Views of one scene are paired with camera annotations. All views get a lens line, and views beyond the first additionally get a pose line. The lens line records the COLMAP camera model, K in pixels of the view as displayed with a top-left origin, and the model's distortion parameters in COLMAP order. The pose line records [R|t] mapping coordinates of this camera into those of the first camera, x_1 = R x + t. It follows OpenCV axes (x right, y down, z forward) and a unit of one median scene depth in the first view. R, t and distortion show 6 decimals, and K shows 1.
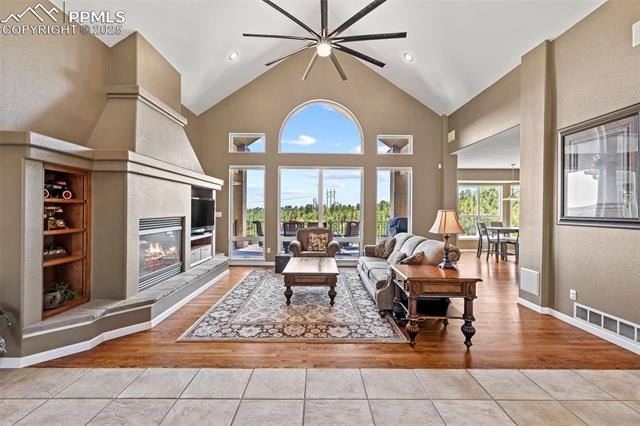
lens RADIAL K [[270.4, 0, 317.2], [0, 270.4, 212.4], [0, 0, 1]] dist [0.000498, 0.000335]
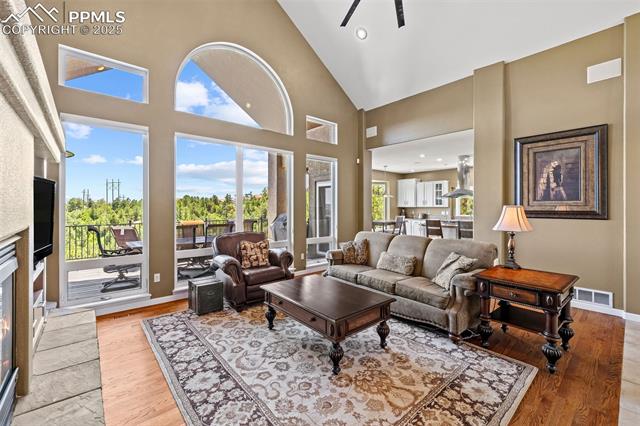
lens RADIAL K [[270.4, 0, 320.4], [0, 270.4, 210.2], [0, 0, 1]] dist [0.000498, 0.000335]
pose [[0.755794, -0.013603, 0.654669, -0.534719], [0.008306, 0.999903, 0.011187, -0.008601], [-0.654757, -0.003017, 0.755833, 0.635066]]
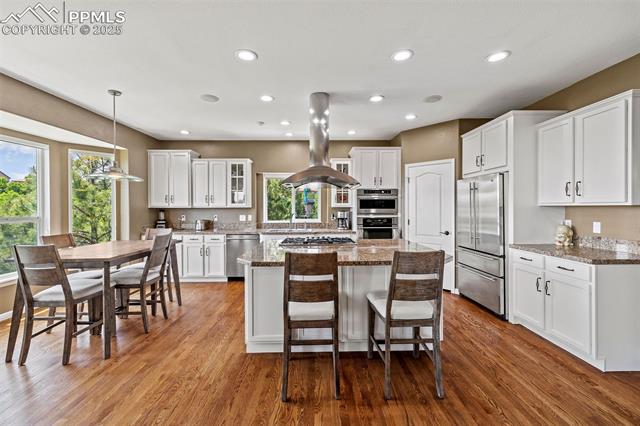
lens RADIAL K [[270.4, 0, 320.4], [0, 270.4, 210.2], [0, 0, 1]] dist [0.000498, 0.000335]
pose [[-0.021303, -0.012776, 0.999691, 0.652550], [0.008191, 0.999883, 0.012953, -0.001764], [-0.999740, 0.008465, -0.021196, 1.477205]]
